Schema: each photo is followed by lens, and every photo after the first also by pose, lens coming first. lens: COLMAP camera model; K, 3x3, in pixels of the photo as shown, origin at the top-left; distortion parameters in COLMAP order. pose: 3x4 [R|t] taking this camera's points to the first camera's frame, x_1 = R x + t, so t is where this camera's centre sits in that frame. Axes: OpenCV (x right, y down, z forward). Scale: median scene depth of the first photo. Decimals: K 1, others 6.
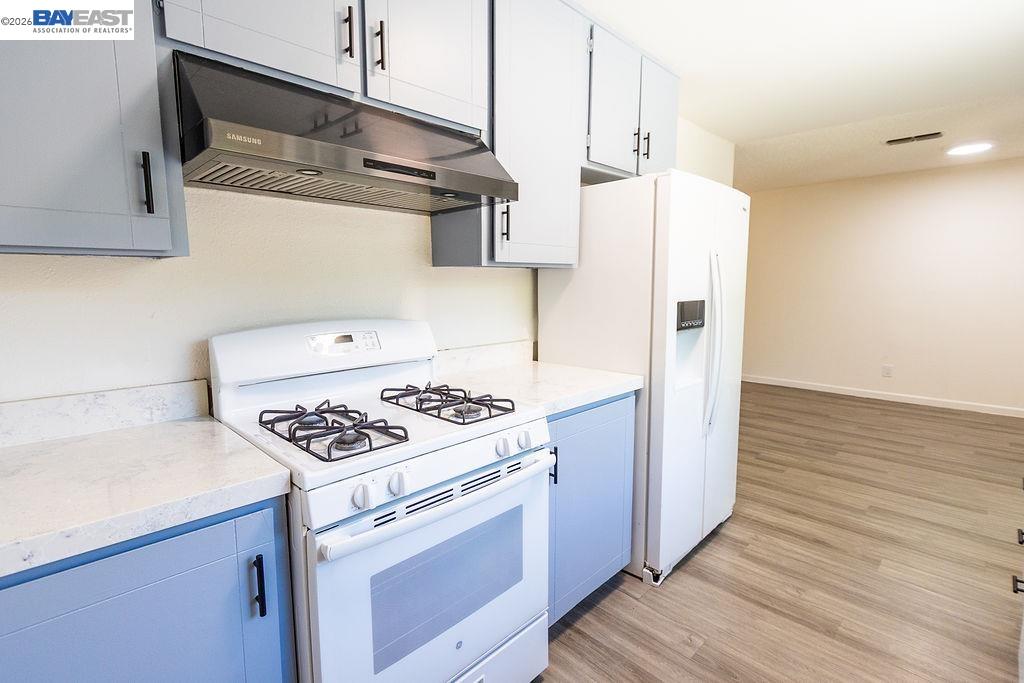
lens RADIAL K [[482.7, 0, 508.2], [0, 482.7, 344.3], [0, 0, 1]] dist [0.000139, -0.000062]
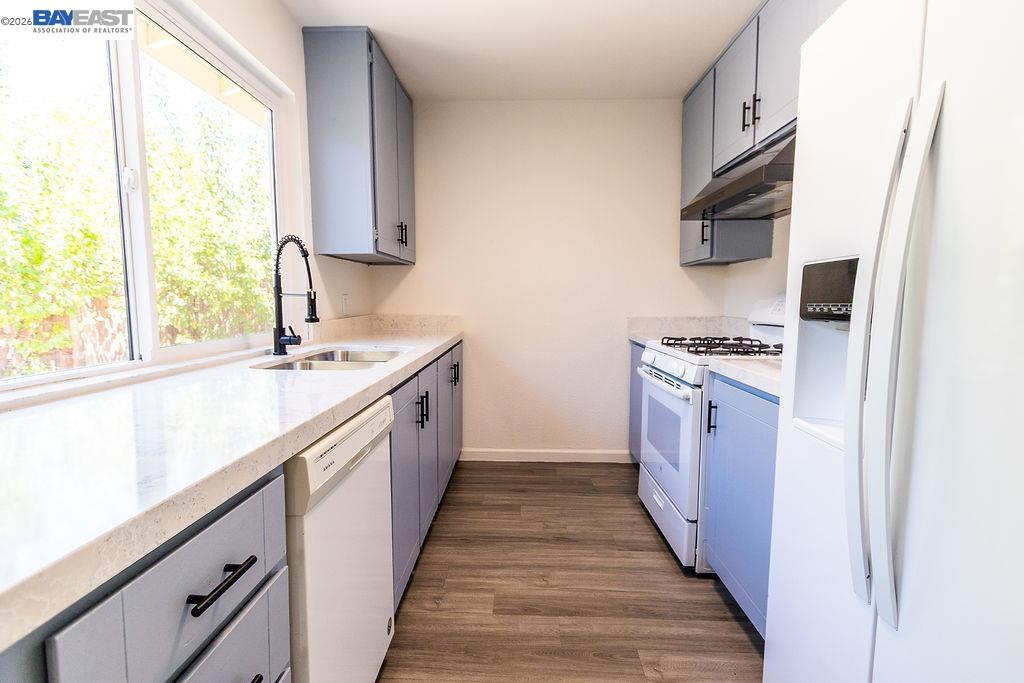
lens RADIAL K [[482.7, 0, 508.2], [0, 482.7, 344.3], [0, 0, 1]] dist [0.000139, -0.000062]
pose [[-0.719905, 0.068260, -0.690708, 0.981004], [-0.090420, 0.977448, 0.190838, -0.074915], [0.688158, 0.199839, -0.697497, 1.145283]]
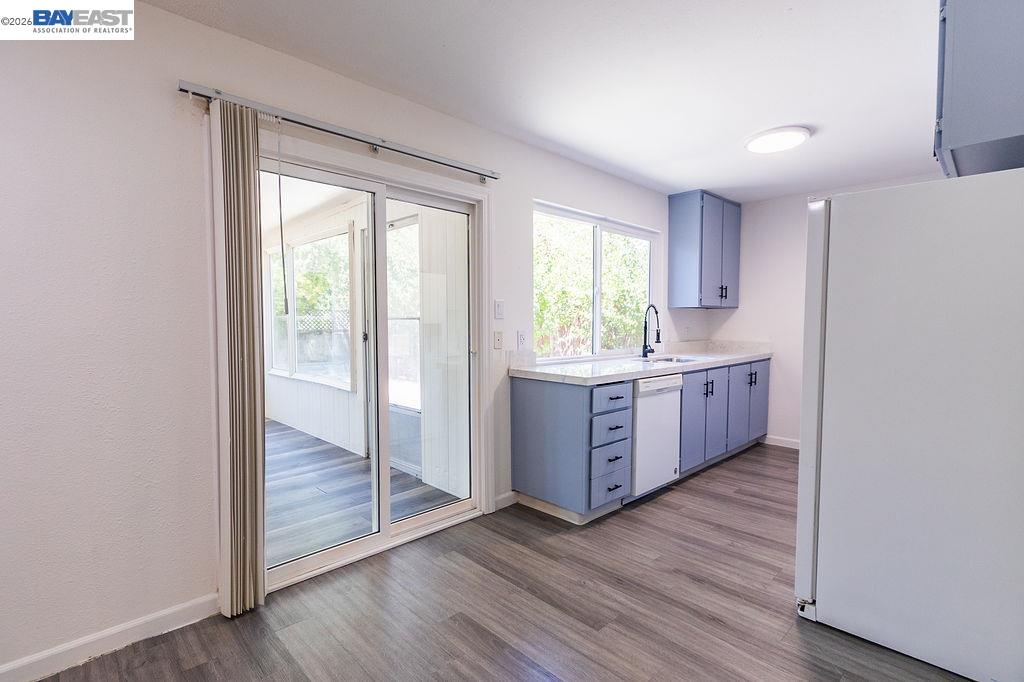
lens RADIAL K [[482.7, 0, 508.2], [0, 482.7, 343.8], [0, 0, 1]] dist [0.000139, -0.000062]
pose [[-0.999909, 0.002393, 0.013309, 1.218367], [0.004729, 0.983948, 0.178394, -0.269506], [-0.012668, 0.178441, -0.983869, 2.249269]]
